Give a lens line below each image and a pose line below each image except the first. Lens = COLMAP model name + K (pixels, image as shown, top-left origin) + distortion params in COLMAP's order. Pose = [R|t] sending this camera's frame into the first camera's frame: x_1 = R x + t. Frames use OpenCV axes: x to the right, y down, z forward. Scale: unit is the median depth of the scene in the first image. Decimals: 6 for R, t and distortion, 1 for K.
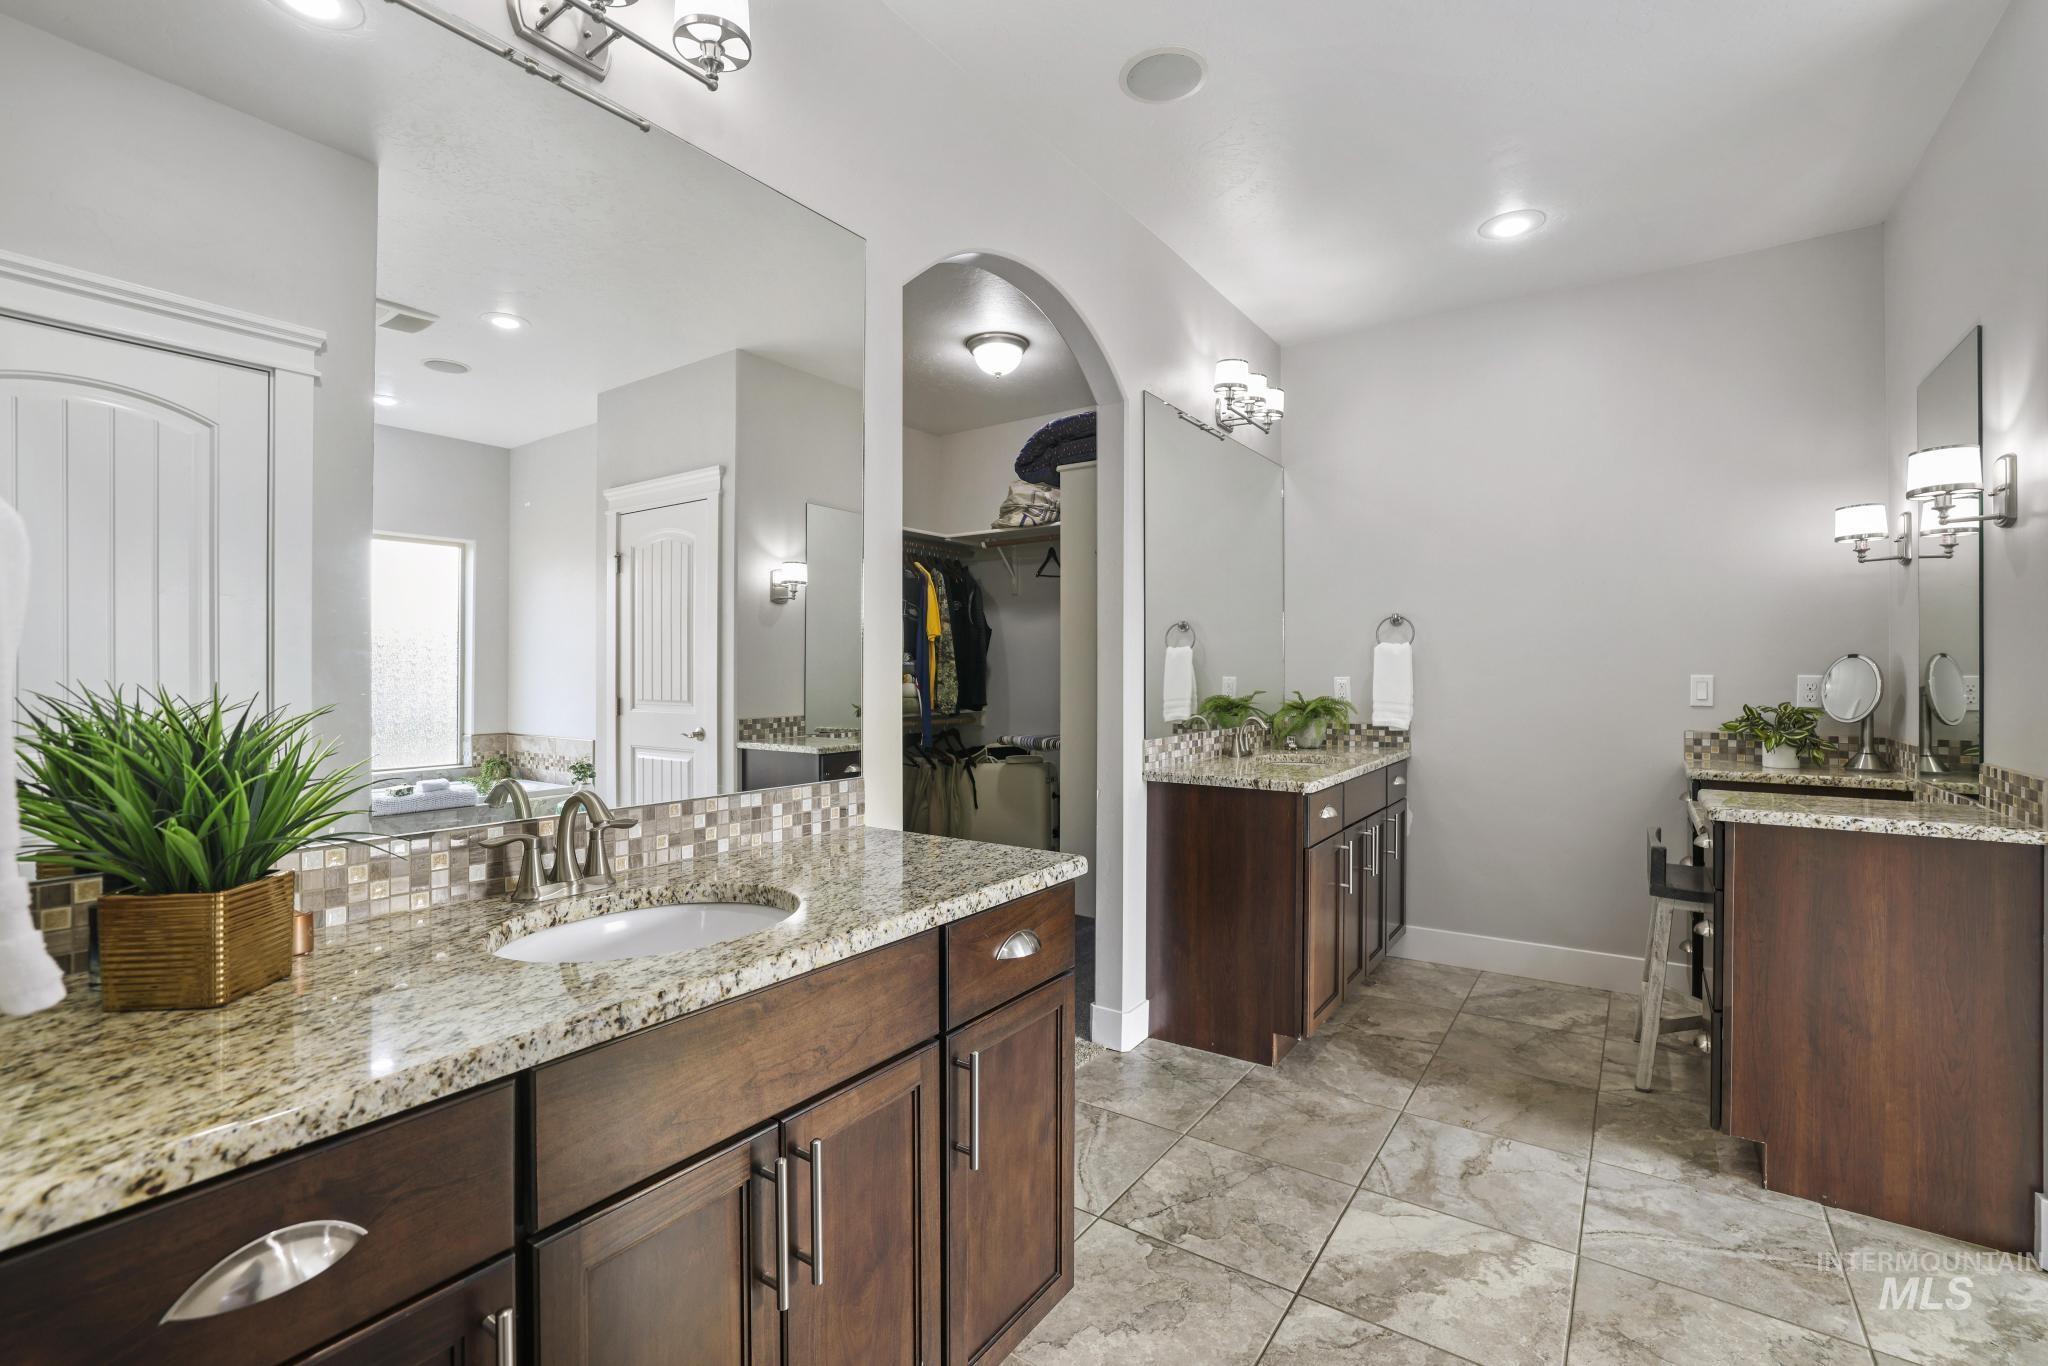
lens RADIAL K [[888.4, 0, 1039.8], [0, 888.4, 680.6], [0, 0, 1]] dist [-0.020010, 0.004254]
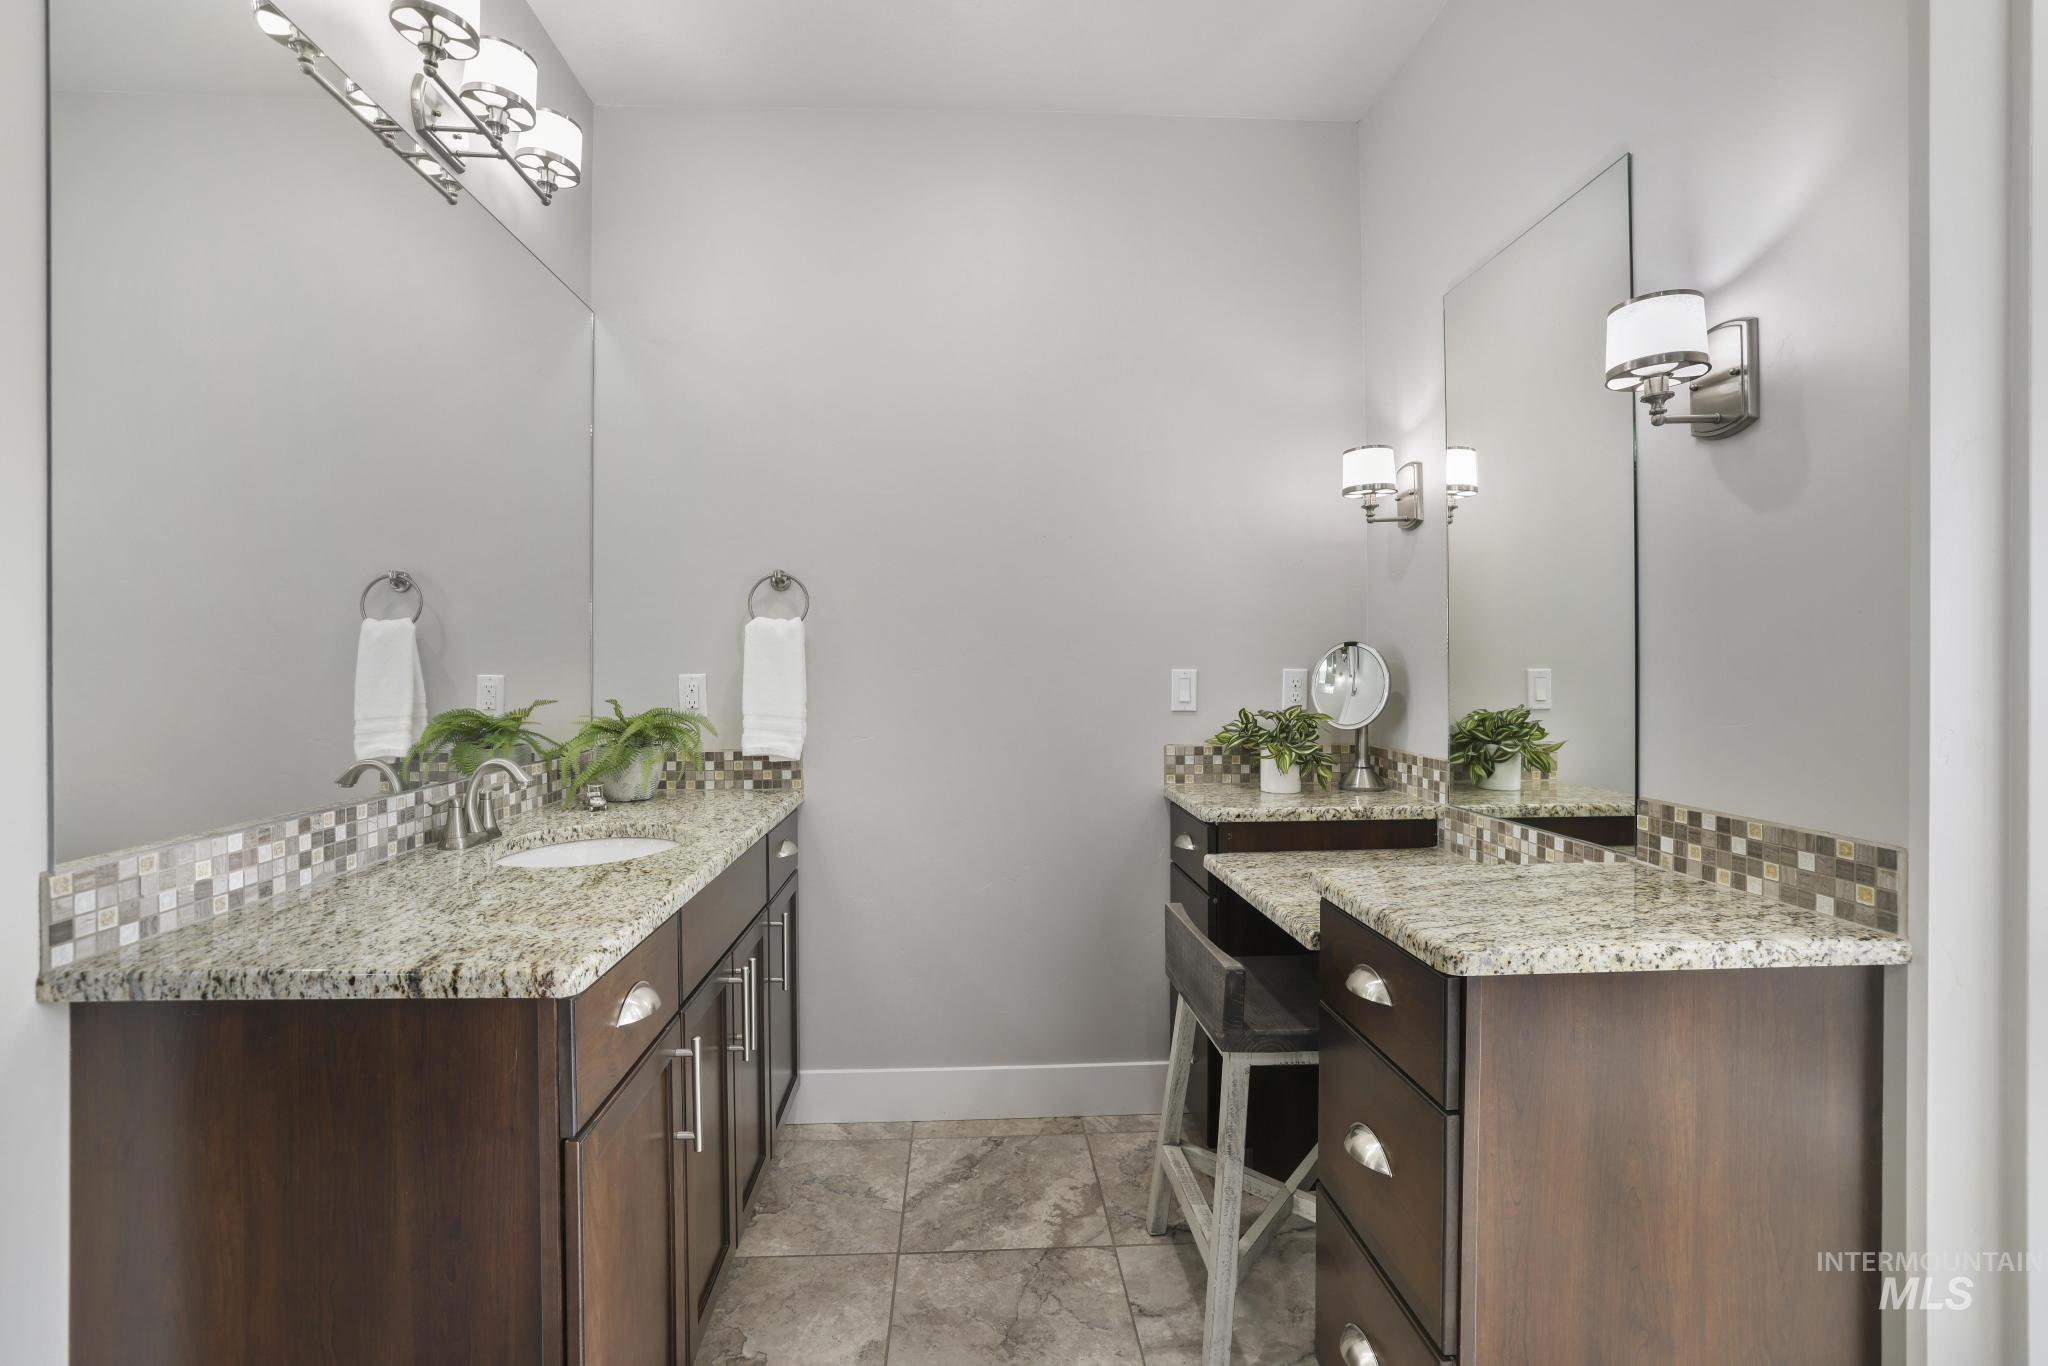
lens RADIAL K [[888.4, 0, 1034.0], [0, 888.4, 676.0], [0, 0, 1]] dist [-0.020010, 0.004254]
pose [[0.780970, -0.007907, 0.624519, 0.155558], [0.008043, 0.999964, 0.002603, -0.002895], [-0.624517, 0.002990, 0.781005, 0.408126]]
